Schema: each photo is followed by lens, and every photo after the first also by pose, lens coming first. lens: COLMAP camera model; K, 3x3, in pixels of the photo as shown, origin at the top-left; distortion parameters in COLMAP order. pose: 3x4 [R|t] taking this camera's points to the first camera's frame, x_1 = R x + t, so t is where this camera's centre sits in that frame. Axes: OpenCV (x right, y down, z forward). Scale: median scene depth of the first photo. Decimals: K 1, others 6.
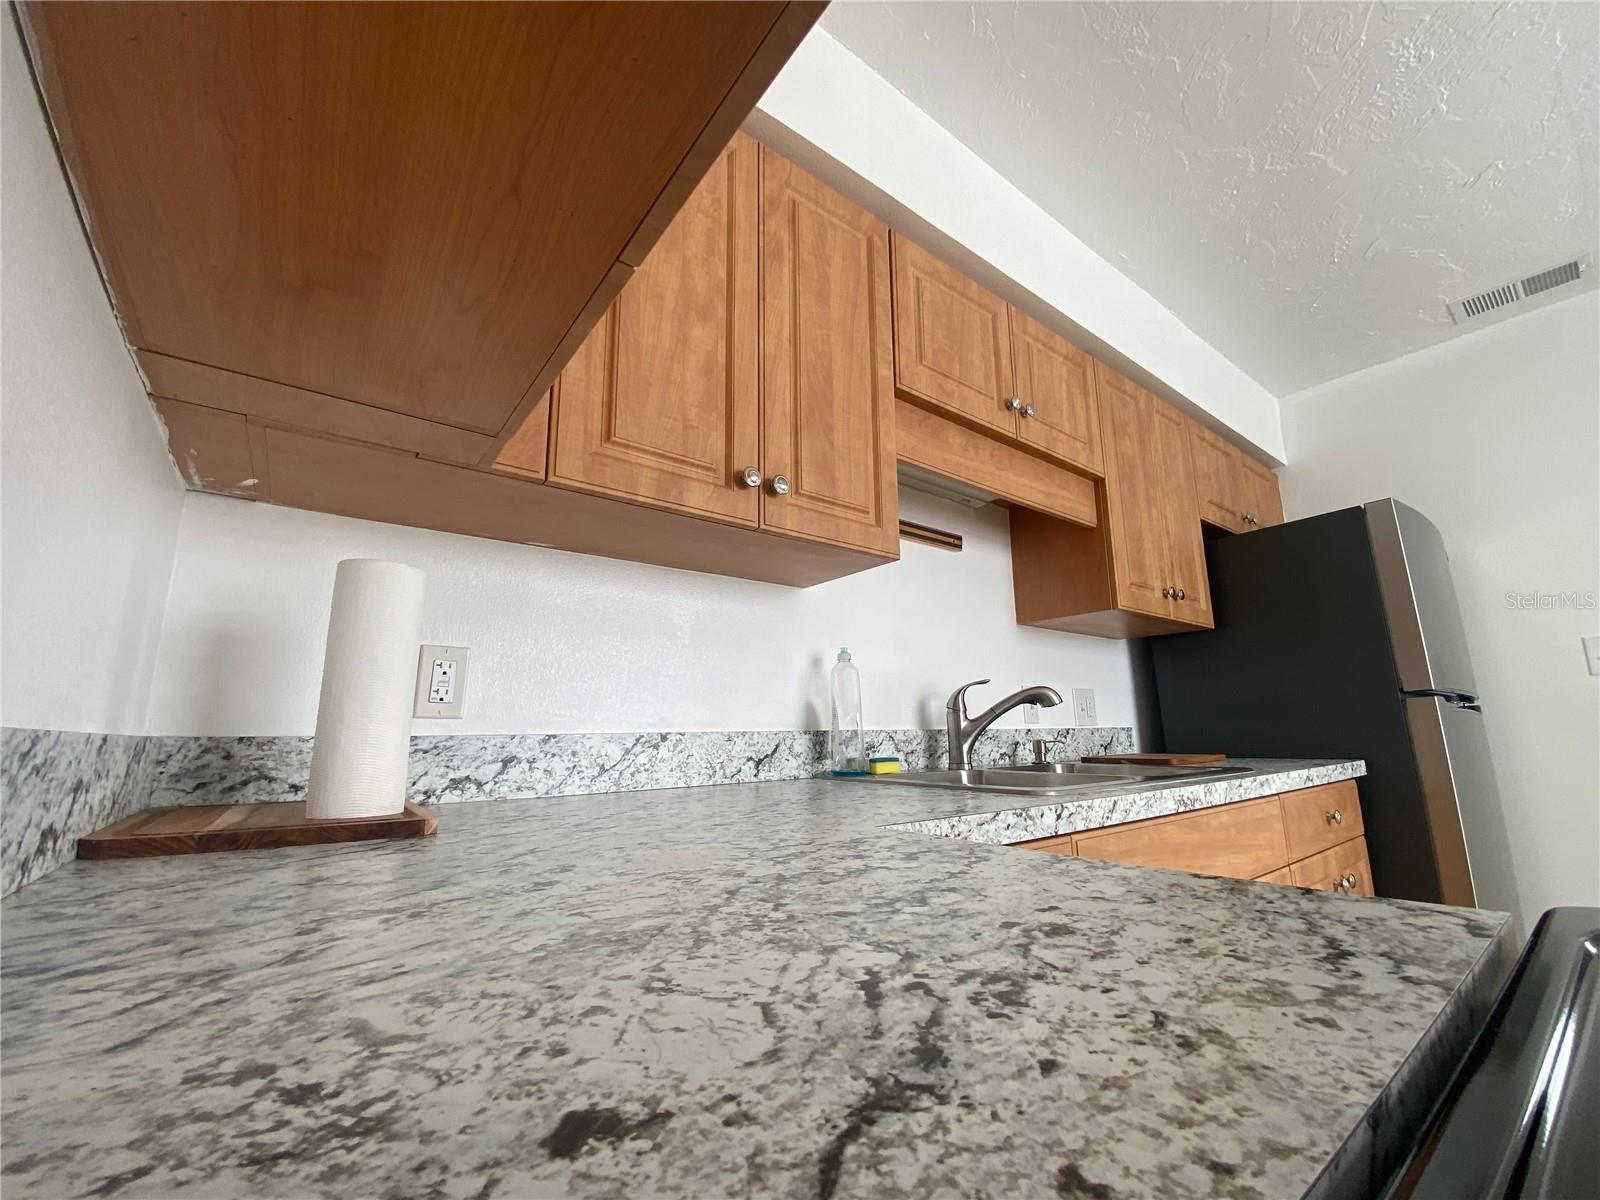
lens RADIAL K [[640.3, 0, 800.9], [0, 640.3, 608.0], [0, 0, 1]] dist [0.035097, -0.037137]
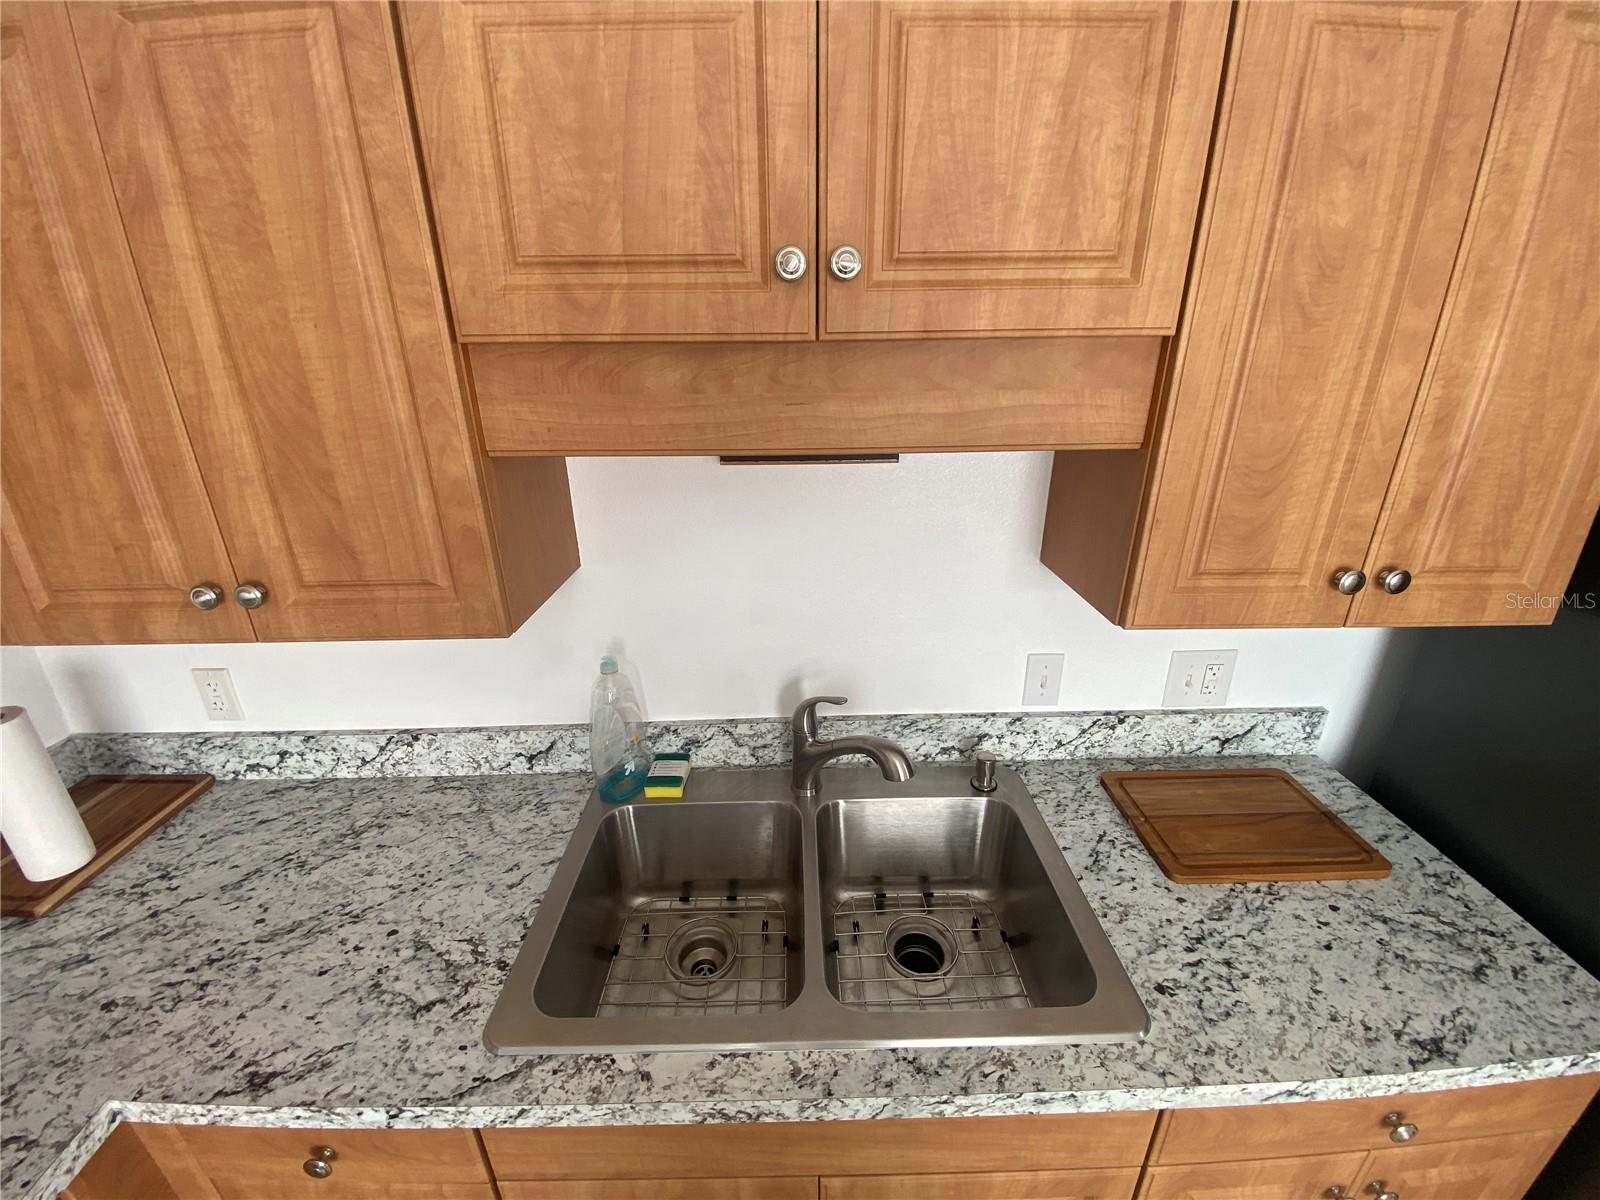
lens RADIAL K [[646.6, 0, 796.0], [0, 646.6, 609.9], [0, 0, 1]] dist [0.018215, -0.018573]
pose [[0.805790, 0.218472, -0.550429, 0.831063], [0.116444, 0.852867, 0.508978, -0.446308], [0.580640, -0.474224, 0.661792, 0.766067]]
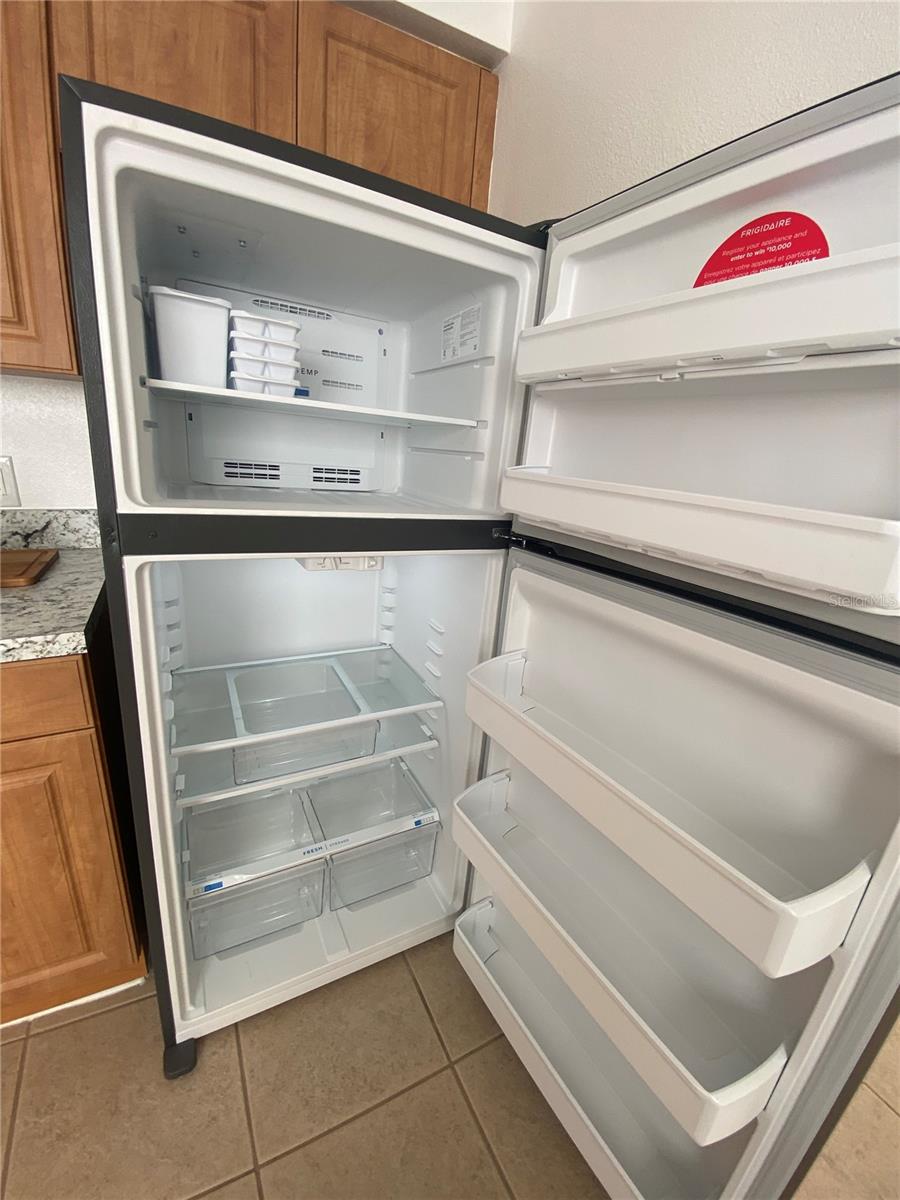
lens RADIAL K [[491.9, 0, 437.6], [0, 491.9, 598.2], [0, 0, 1]] dist [-0.018185, -0.007355]
pose [[0.984282, 0.130984, -0.118461, 1.858491], [-0.057089, 0.870732, 0.488433, -0.045551], [0.167125, -0.473993, 0.864523, 1.009369]]
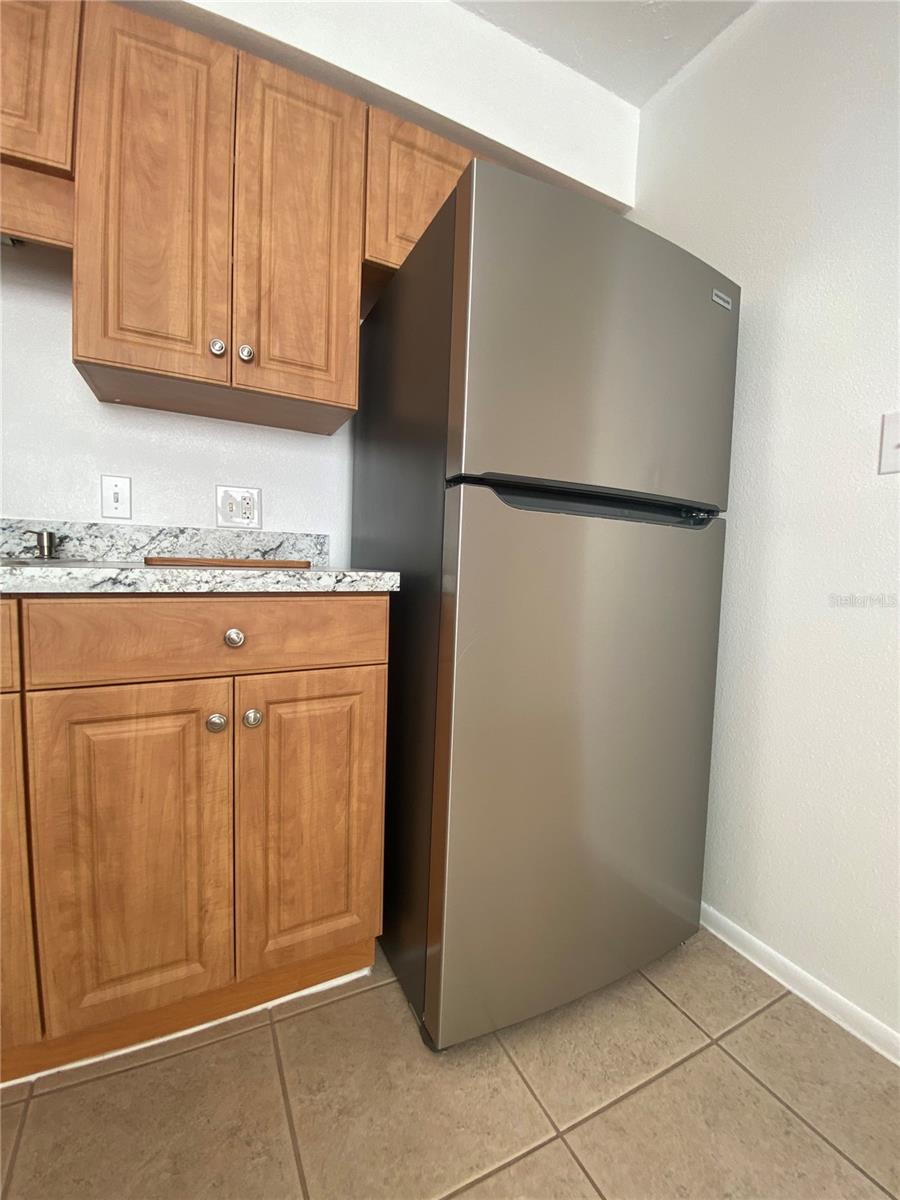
lens RADIAL K [[486.2, 0, 442.7], [0, 486.2, 597.1], [0, 0, 1]] dist [0.002044, -0.012295]
pose [[0.984486, 0.057256, -0.165858, 1.517797], [-0.012081, 0.965137, 0.261465, 0.170773], [0.175046, -0.255405, 0.950856, 0.688601]]
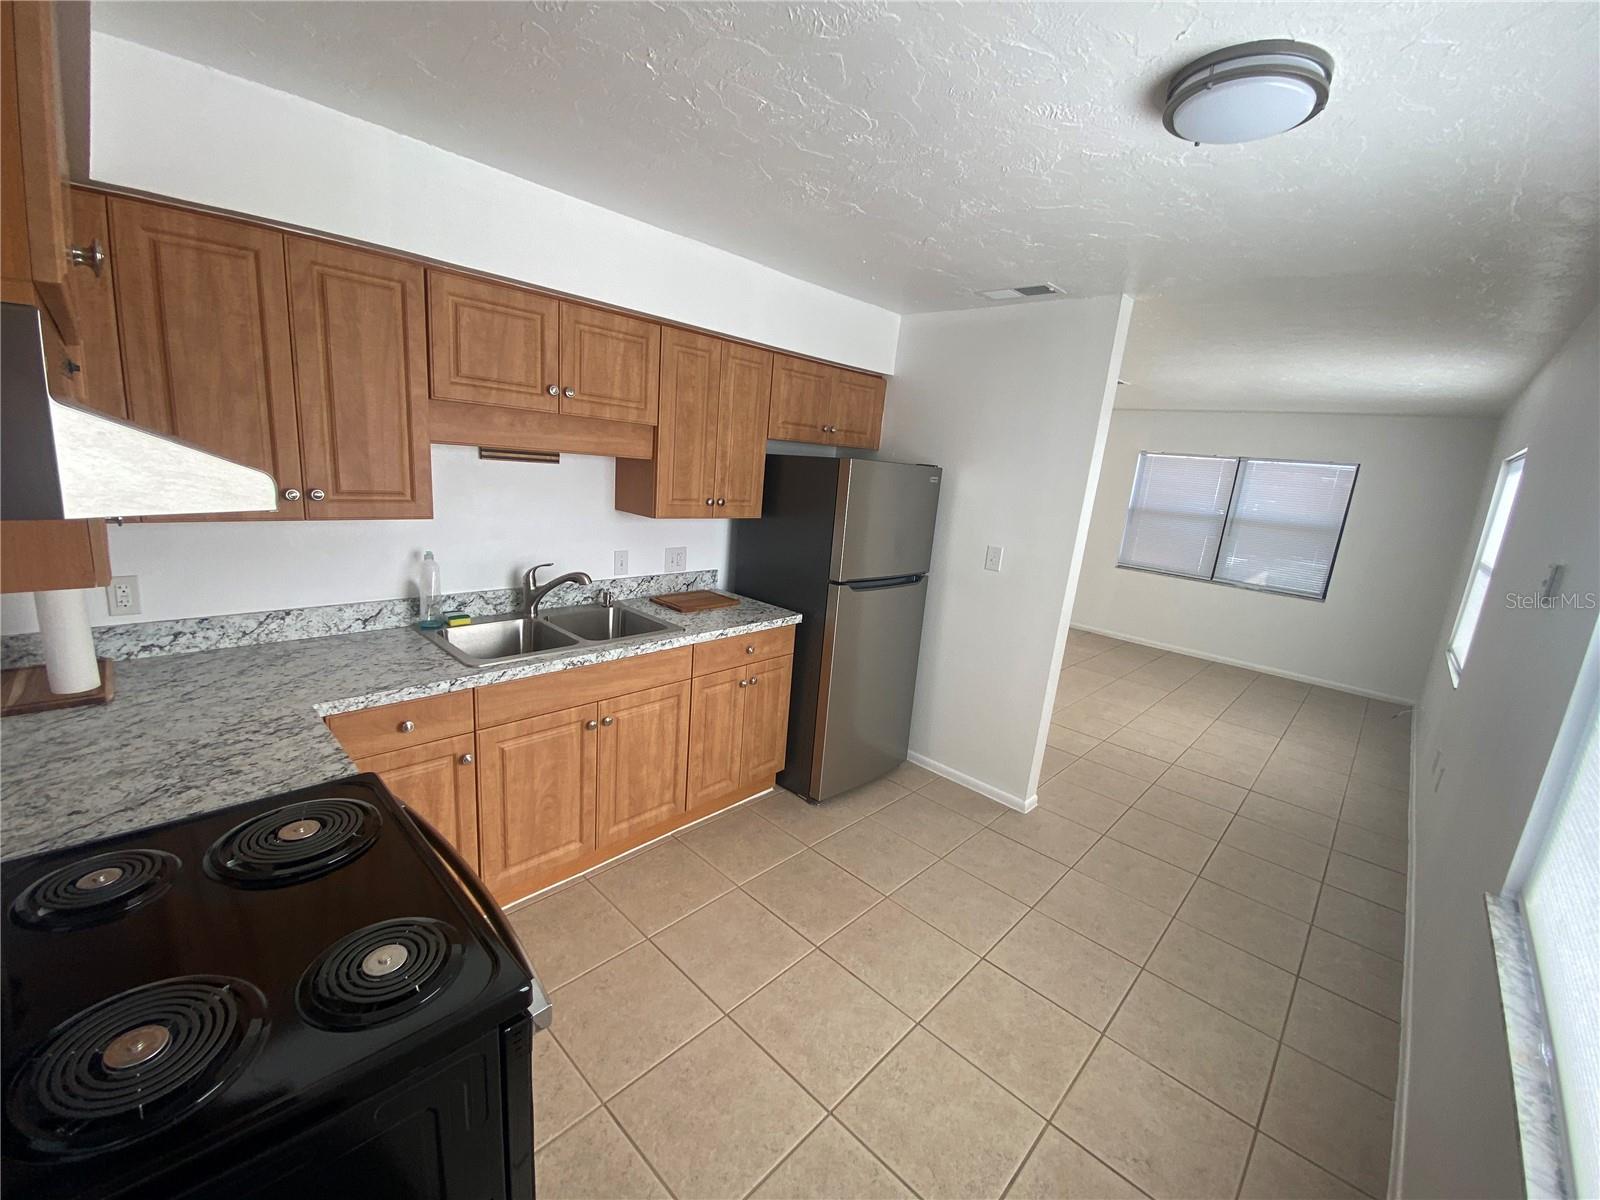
lens RADIAL K [[631.1, 0, 803.4], [0, 631.1, 604.6], [0, 0, 1]] dist [0.000232, -0.013652]
pose [[0.979517, 0.053014, 0.194258, 0.823029], [-0.128238, 0.908018, 0.398821, -0.675855], [-0.155246, -0.415563, 0.896217, -0.723686]]
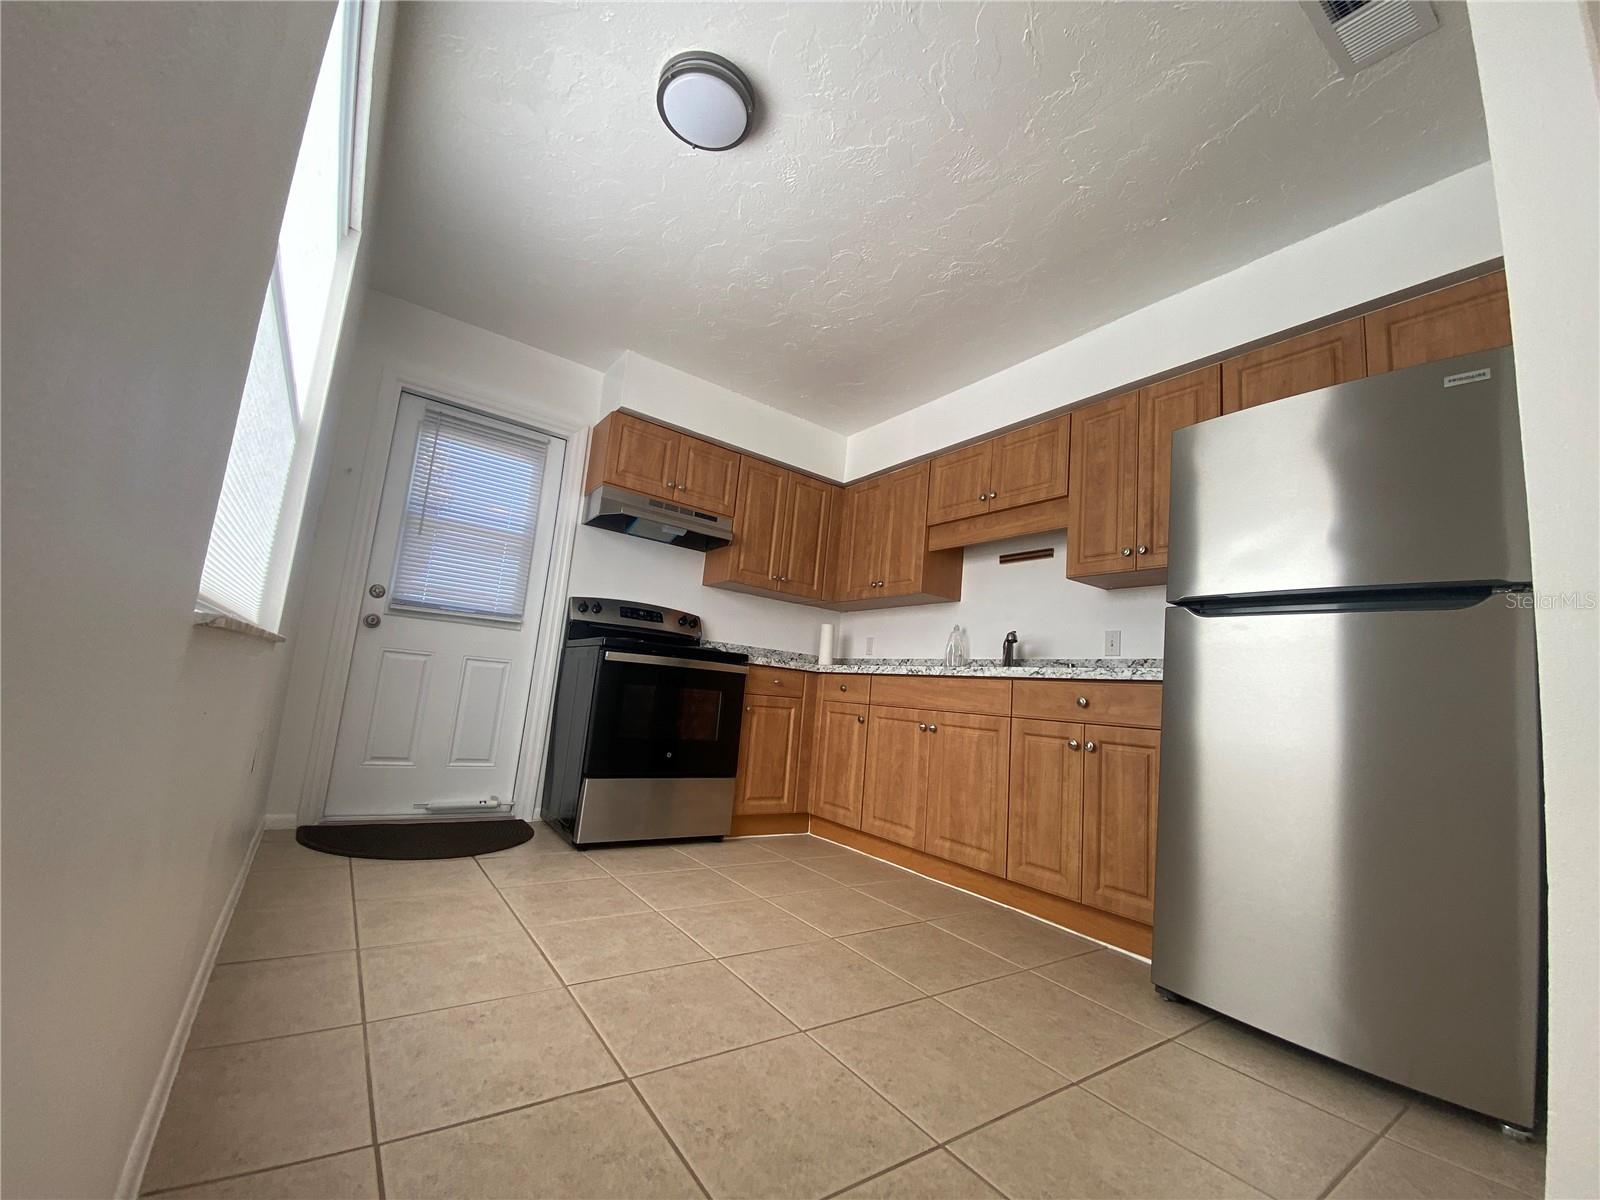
lens RADIAL K [[659.5, 0, 791.1], [0, 659.5, 600.6], [0, 0, 1]] dist [0.016916, -0.000082]
pose [[-0.035571, -0.139822, -0.989538, 3.119582], [0.104616, 0.984203, -0.142829, 0.317167], [0.993876, -0.108603, -0.020382, 0.523915]]
